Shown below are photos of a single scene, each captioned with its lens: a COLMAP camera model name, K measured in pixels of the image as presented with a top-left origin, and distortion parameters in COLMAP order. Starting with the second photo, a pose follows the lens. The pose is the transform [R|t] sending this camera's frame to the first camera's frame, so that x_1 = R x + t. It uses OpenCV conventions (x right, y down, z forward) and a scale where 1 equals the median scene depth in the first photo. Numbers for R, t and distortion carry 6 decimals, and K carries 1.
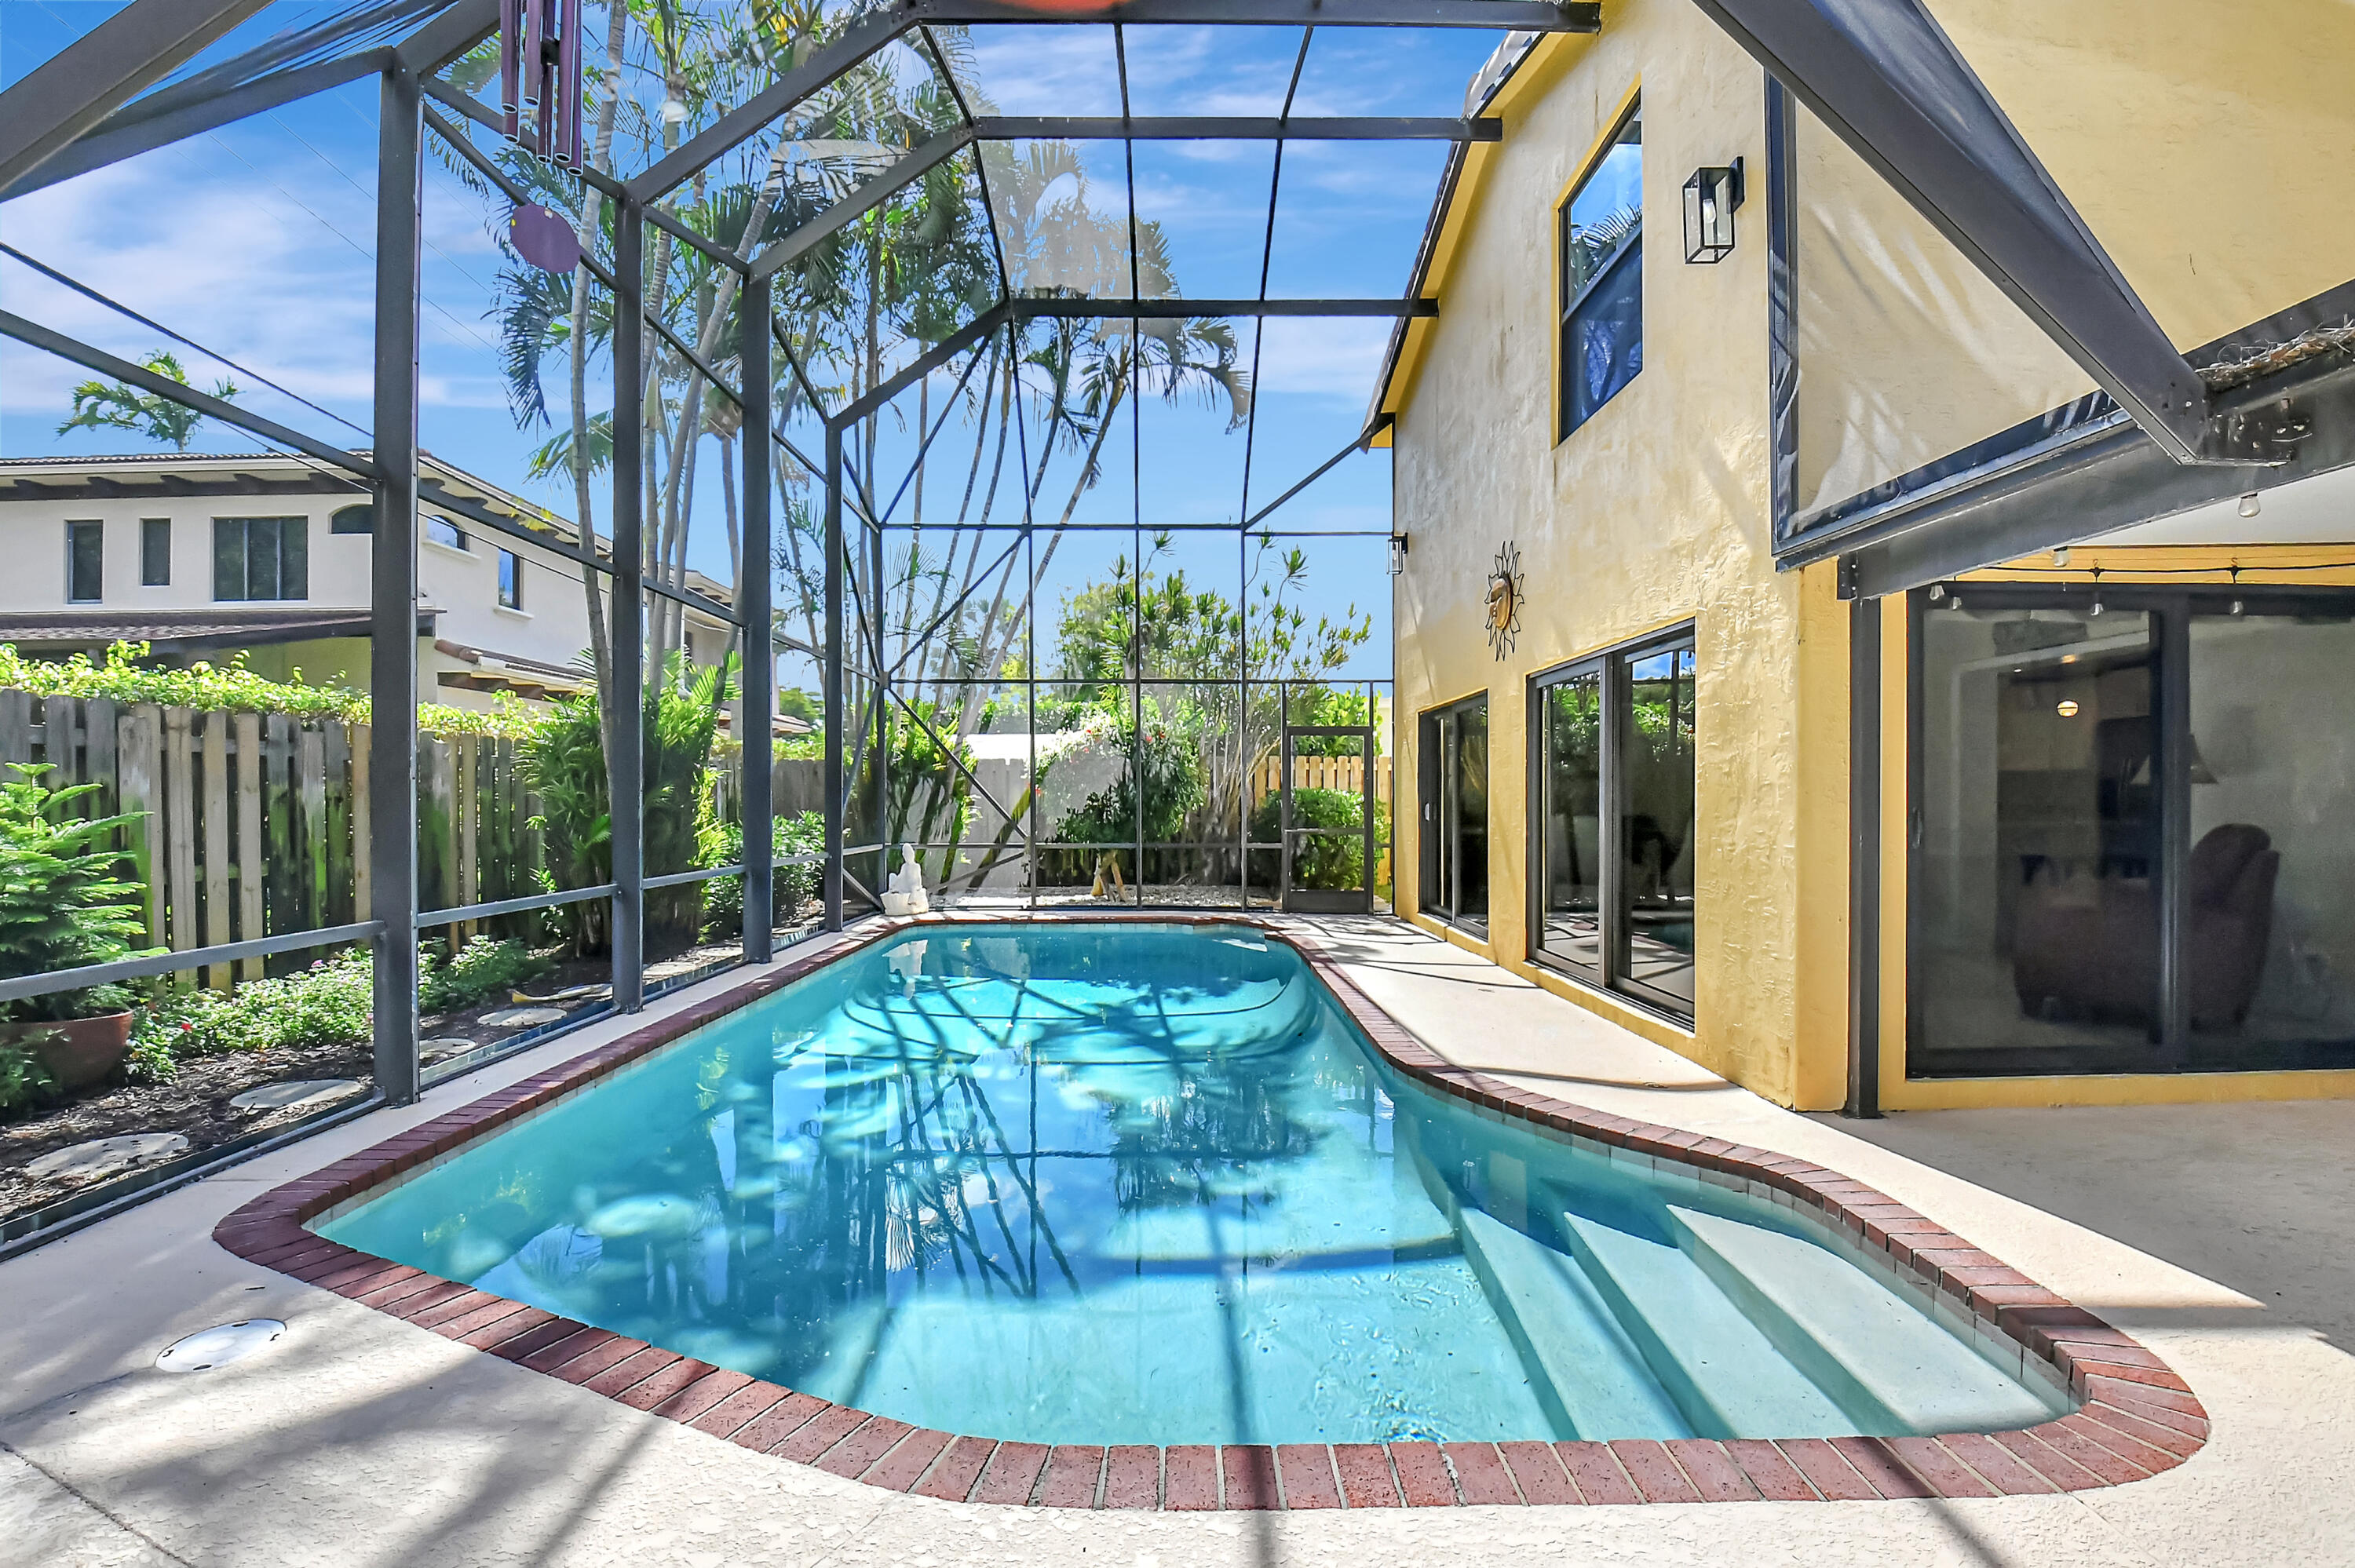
lens RADIAL K [[1059.4, 0, 1165.7], [0, 1059.4, 771.3], [0, 0, 1]] dist [0.001982, -0.015226]
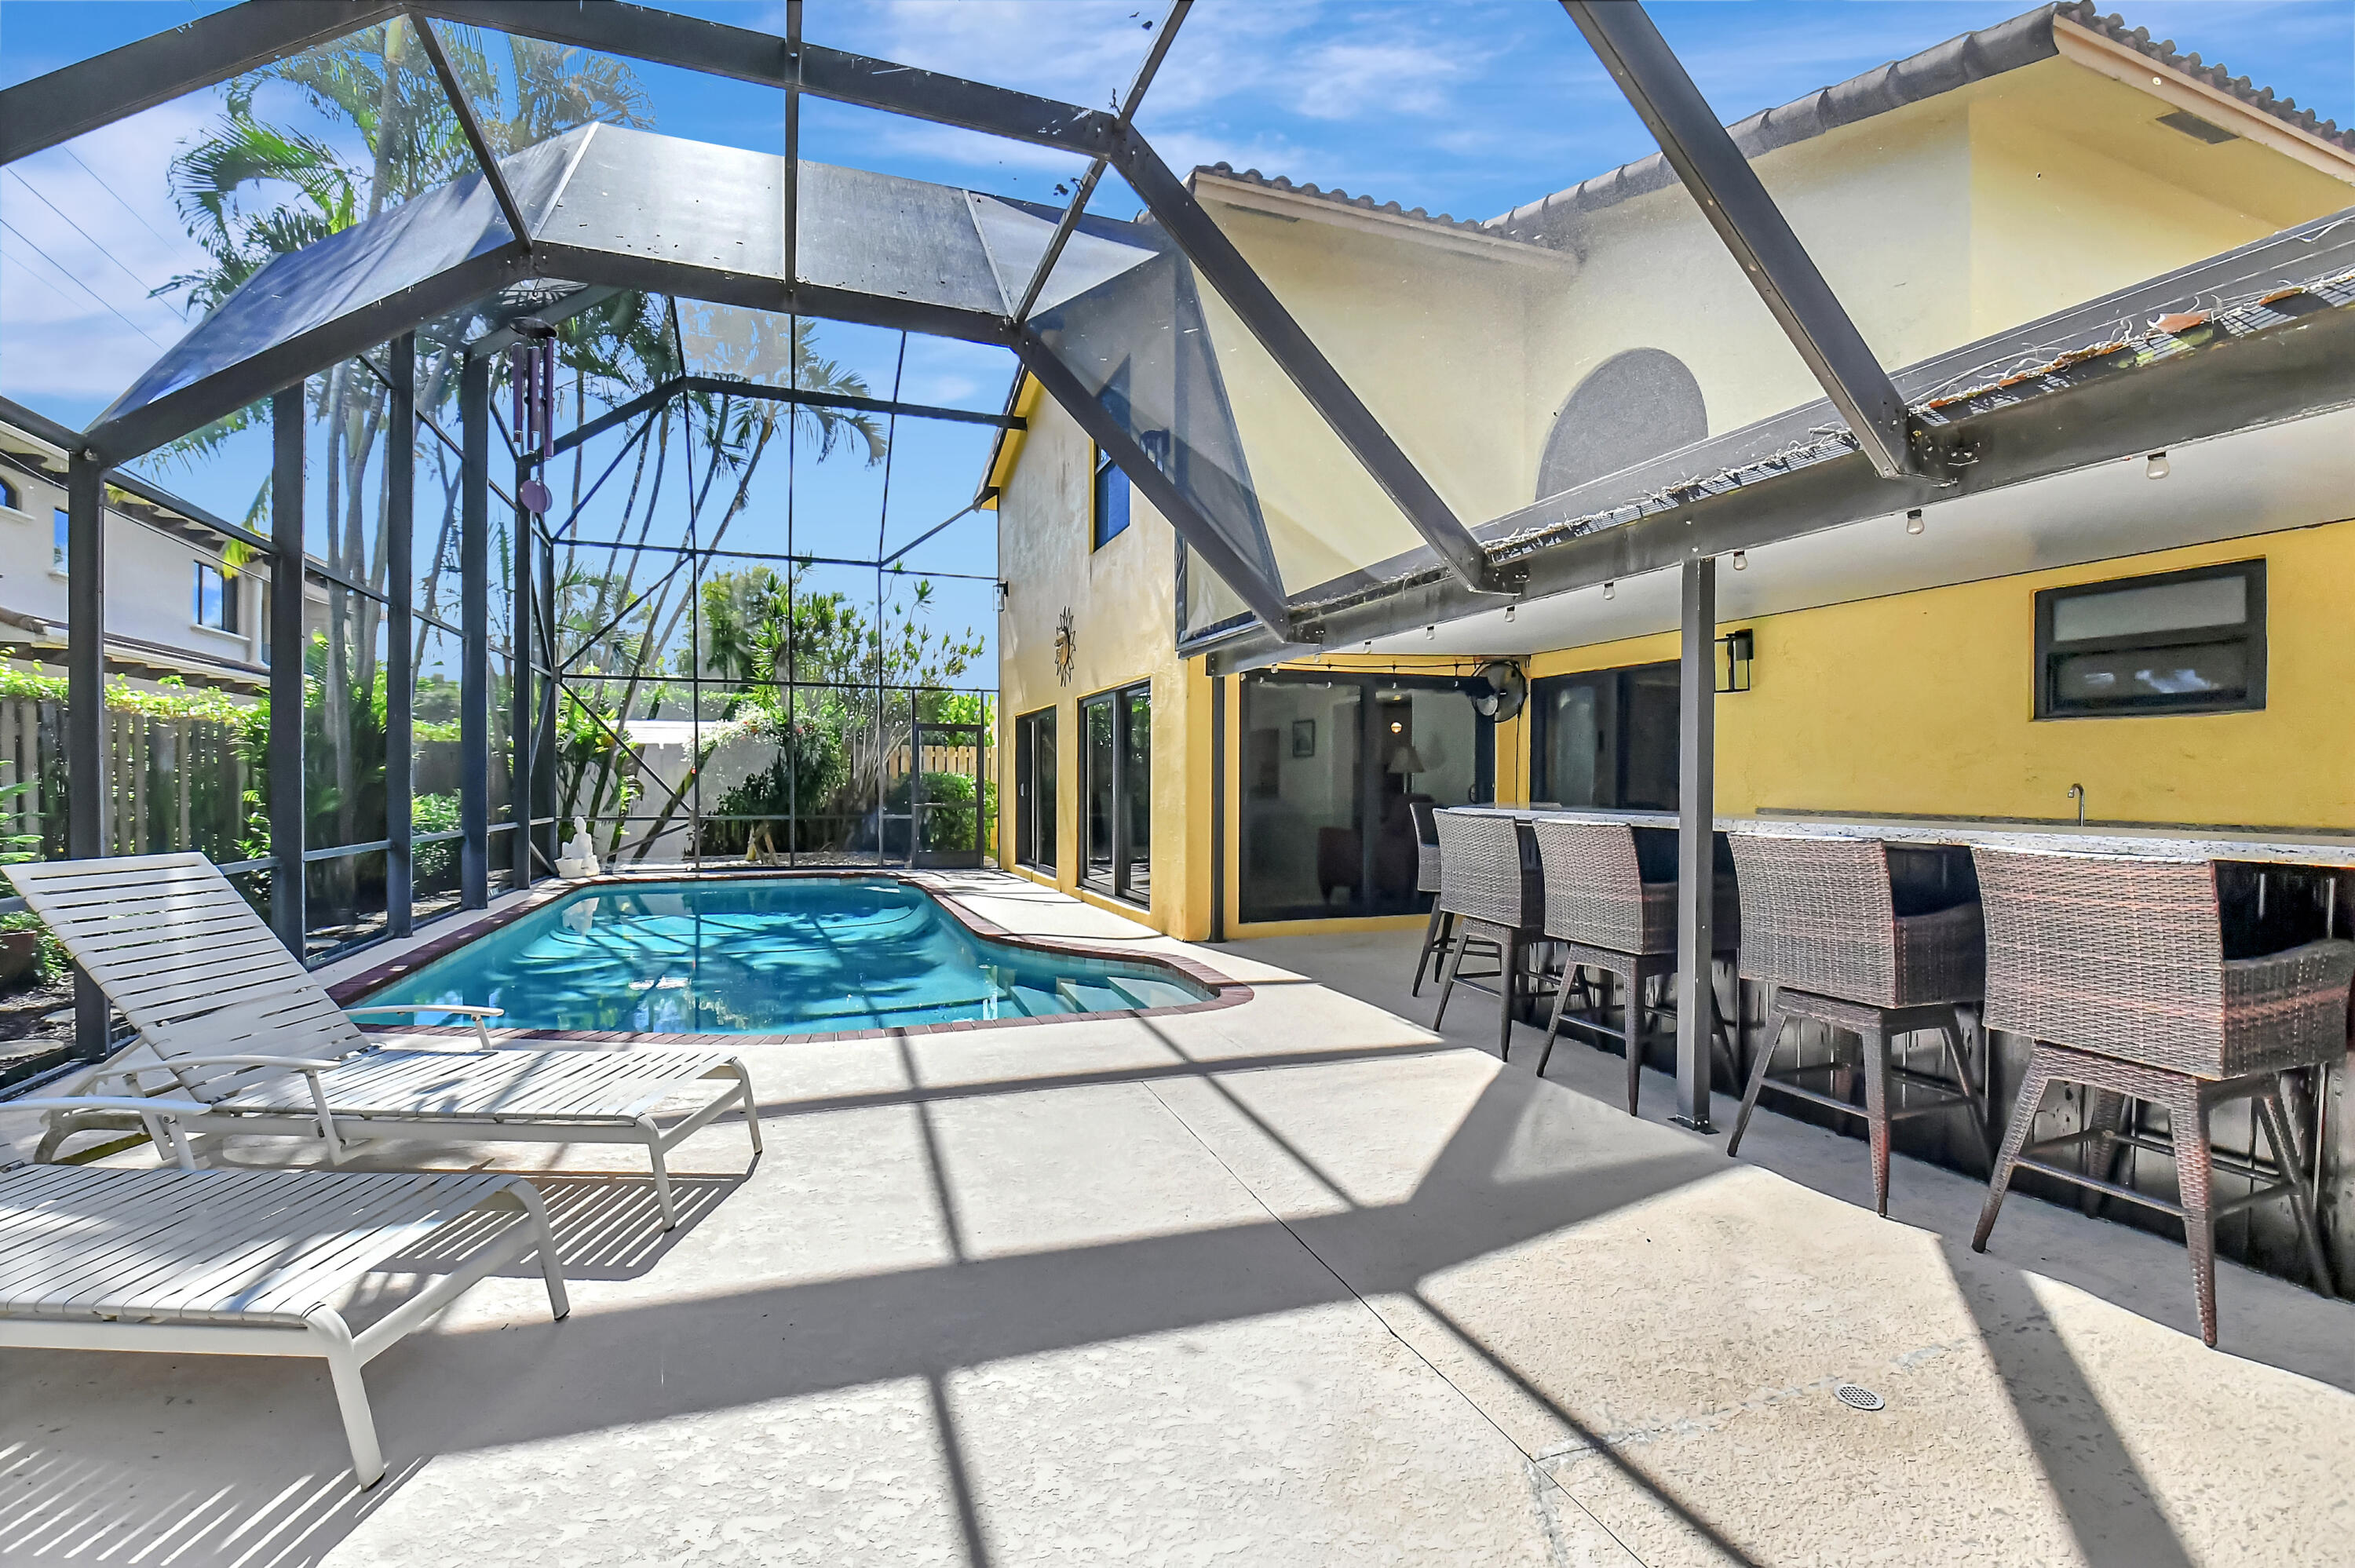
lens RADIAL K [[1034.1, 0, 1177.1], [0, 1034.1, 809.7], [0, 0, 1]] dist [0.029643, -0.014397]
pose [[0.936737, -0.005204, 0.349995, -0.029598], [-0.013044, 0.998676, 0.049761, -0.004466], [-0.349791, -0.051178, 0.935429, -0.294750]]
